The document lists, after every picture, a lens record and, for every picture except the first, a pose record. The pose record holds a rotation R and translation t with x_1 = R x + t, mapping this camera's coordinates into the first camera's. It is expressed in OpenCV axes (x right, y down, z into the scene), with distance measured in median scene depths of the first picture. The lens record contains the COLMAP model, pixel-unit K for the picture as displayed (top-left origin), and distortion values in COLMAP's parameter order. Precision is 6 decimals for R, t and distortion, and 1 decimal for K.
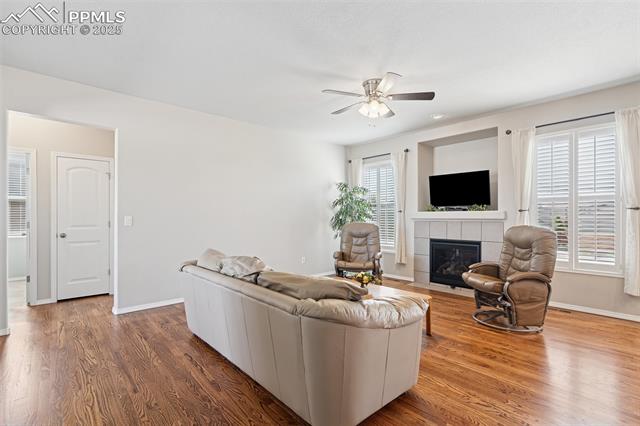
lens RADIAL K [[295.3, 0, 316.2], [0, 295.3, 217.7], [0, 0, 1]] dist [-0.005529, 0.002547]
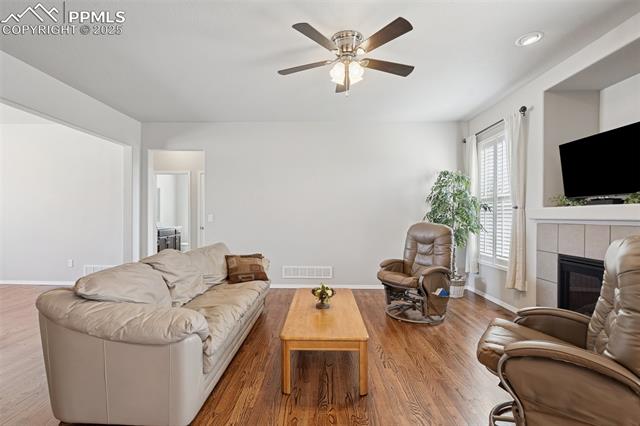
lens RADIAL K [[295.3, 0, 317.7], [0, 295.3, 218.1], [0, 0, 1]] dist [-0.005529, 0.002547]
pose [[0.728096, 0.007273, -0.685436, 0.557780], [-0.006063, 0.999973, 0.004169, 0.001938], [0.685448, 0.001120, 0.728121, 0.334200]]
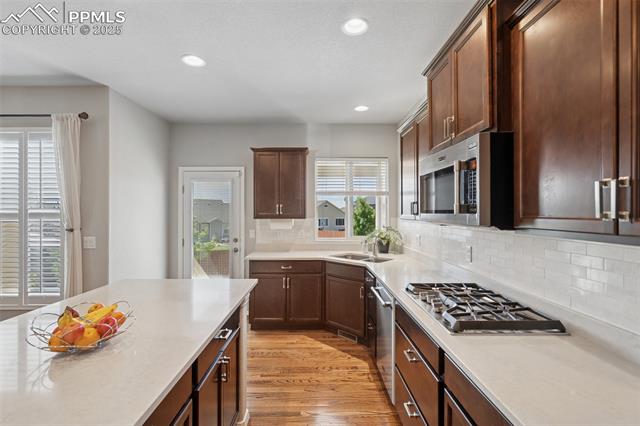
lens RADIAL K [[295.3, 0, 317.3], [0, 295.3, 210.5], [0, 0, 1]] dist [-0.005529, 0.002547]
pose [[0.666919, 0.003989, 0.745119, 0.751492], [0.003707, 0.999956, -0.008671, -0.063712], [-0.745121, 0.008545, 0.666875, -0.105413]]
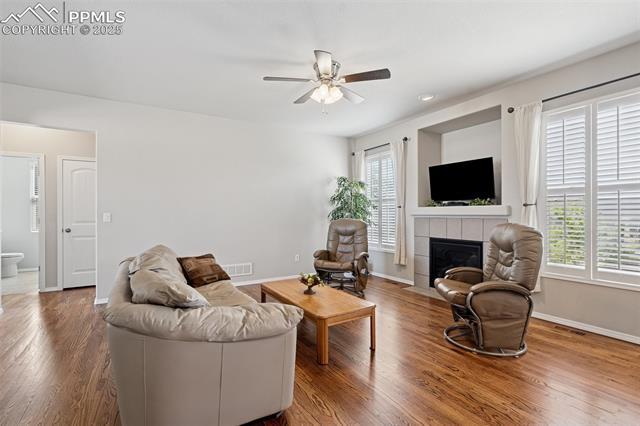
lens RADIAL K [[295.3, 0, 317.9], [0, 295.3, 214.8], [0, 0, 1]] dist [-0.005529, 0.002547]
pose [[0.981611, -0.001373, -0.190887, 0.288542], [0.001665, 0.999998, 0.001371, 0.001330], [0.190885, -0.001663, 0.981611, 0.087920]]
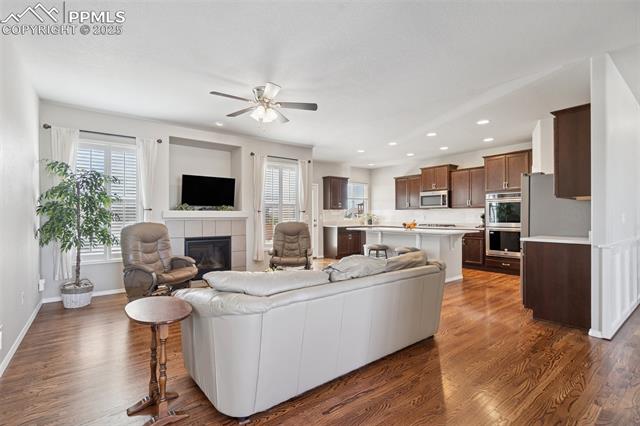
lens RADIAL K [[295.3, 0, 317.8], [0, 295.3, 216.1], [0, 0, 1]] dist [-0.005529, 0.002547]
pose [[0.083461, -0.000677, 0.996511, -0.715077], [0.004007, 0.999992, 0.000344, -0.000918], [-0.996503, 0.003965, 0.083463, 0.604335]]
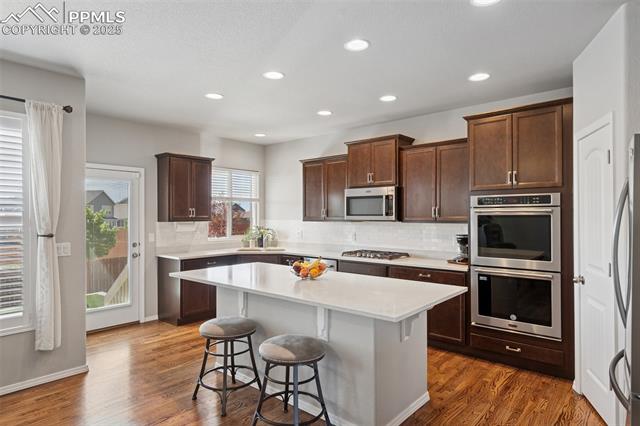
lens RADIAL K [[372.0, 0, 317.1], [0, 372.0, 214.2], [0, 0, 1]] dist [0.002195, 0.000492]
pose [[-0.119131, 0.001935, 0.992877, 0.030911], [0.004465, 0.999989, -0.001413, -0.067307], [-0.992868, 0.004265, -0.119139, 0.342412]]
